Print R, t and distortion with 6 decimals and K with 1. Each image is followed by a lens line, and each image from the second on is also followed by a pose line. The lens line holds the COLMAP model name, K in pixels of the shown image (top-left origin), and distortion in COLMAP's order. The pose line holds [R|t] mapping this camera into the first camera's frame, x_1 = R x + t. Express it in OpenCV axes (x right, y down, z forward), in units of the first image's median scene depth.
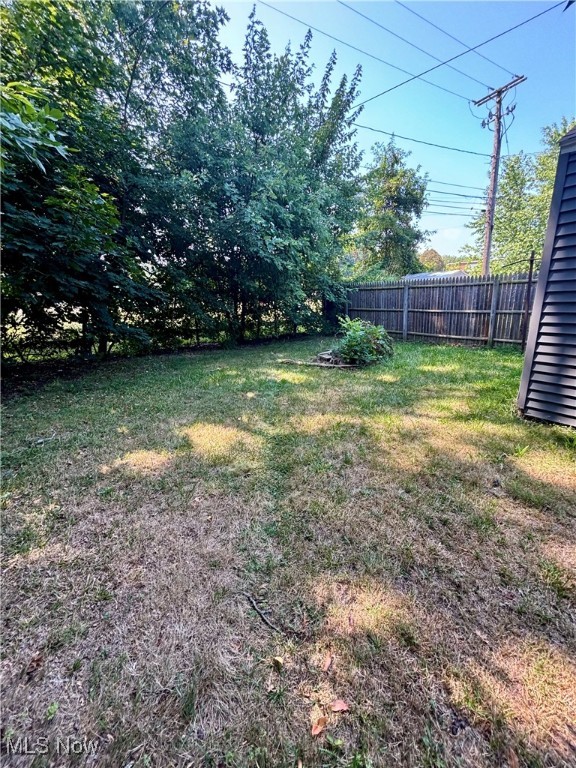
lens RADIAL K [[307.1, 0, 288.0], [0, 307.1, 384.0], [0, 0, 1]] dist [0.000523, -0.000100]
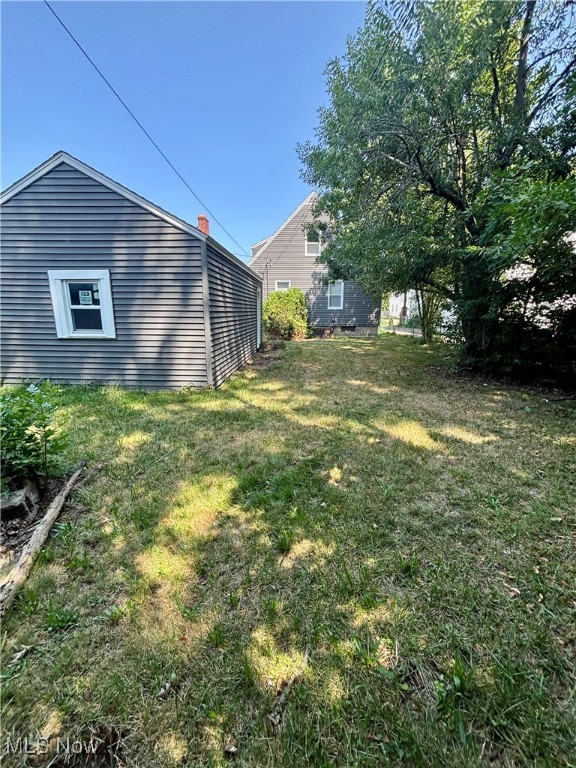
lens RADIAL K [[307.1, 0, 288.0], [0, 307.1, 384.0], [0, 0, 1]] dist [0.000523, -0.000100]
pose [[-0.807034, -0.071900, 0.586112, -0.267404], [0.207796, 0.894497, 0.395850, -0.261256], [-0.552736, 0.441255, -0.706949, 0.996773]]
